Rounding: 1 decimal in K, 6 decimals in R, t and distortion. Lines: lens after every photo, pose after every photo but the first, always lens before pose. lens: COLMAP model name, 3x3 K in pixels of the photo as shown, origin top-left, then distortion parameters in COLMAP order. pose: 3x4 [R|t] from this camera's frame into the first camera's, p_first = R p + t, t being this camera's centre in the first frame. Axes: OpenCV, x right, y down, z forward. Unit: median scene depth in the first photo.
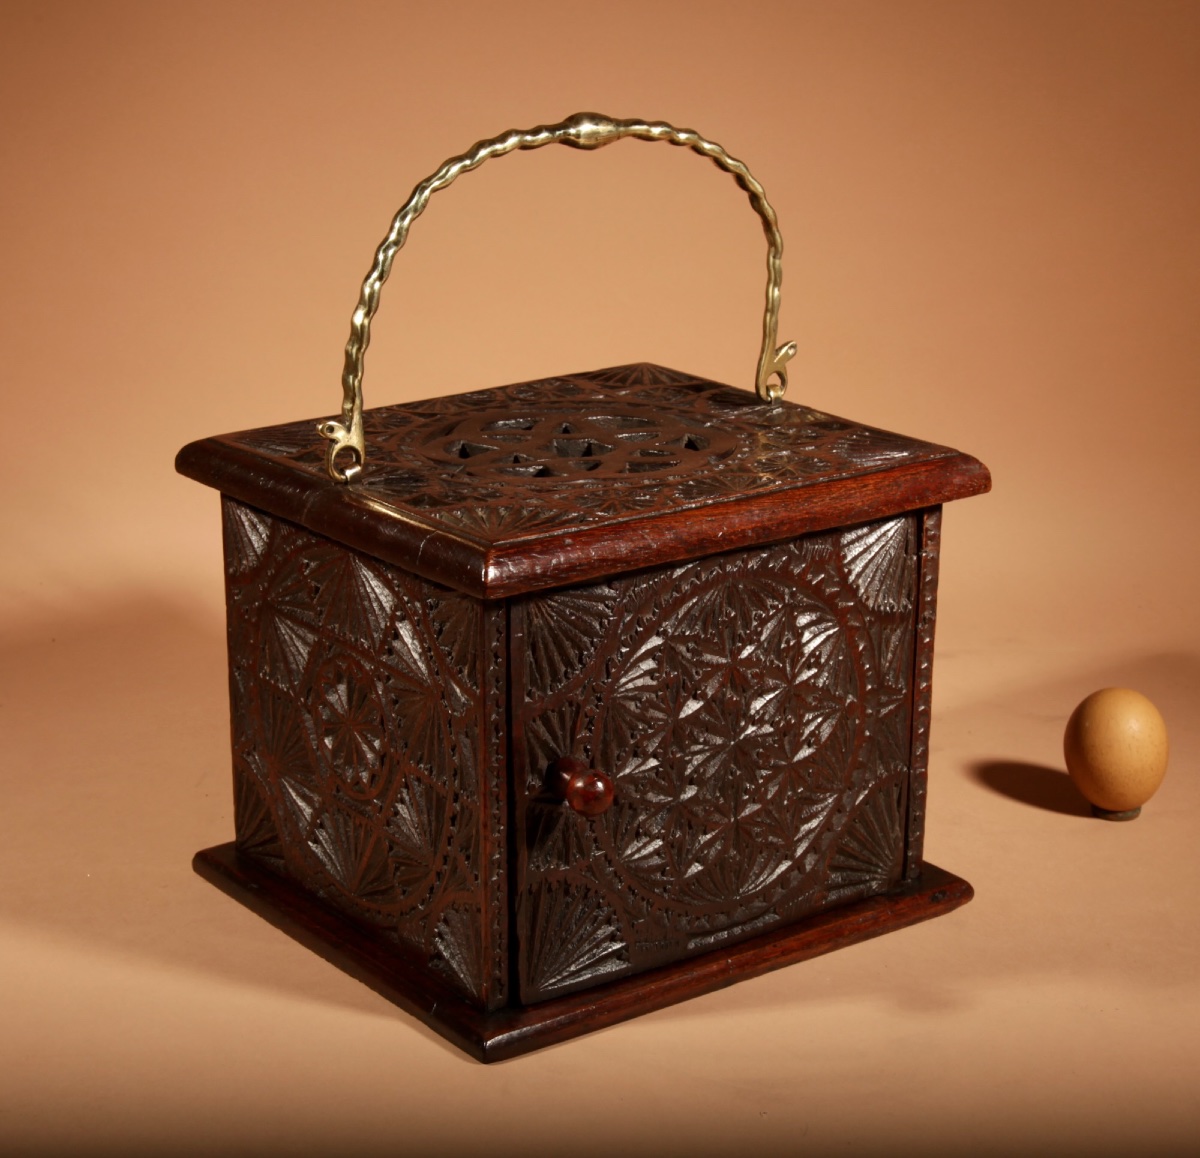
lens RADIAL K [[2781.8, 0, 598.6], [0, 2781.8, 581.3], [0, 0, 1]] dist [-0.002453, 0.000000]
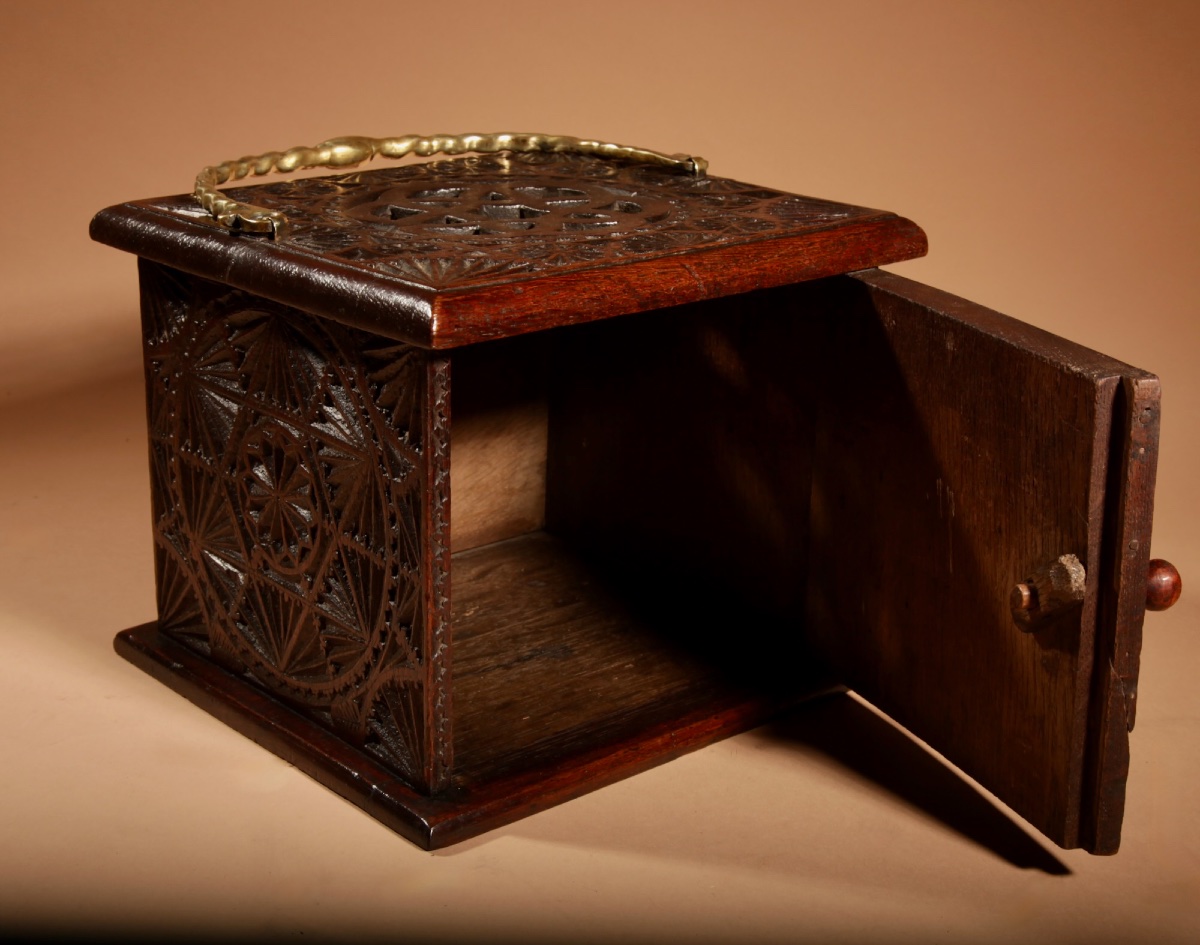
lens RADIAL K [[2006.1, 0, 601.5], [0, 2006.1, 471.5], [0, 0, 1]] dist [-0.047277, 0.000000]
pose [[0.995935, -0.010496, 0.089457, -0.040734], [0.008932, 0.999800, 0.017869, 0.032068], [-0.089627, -0.016997, 0.995830, 0.309627]]
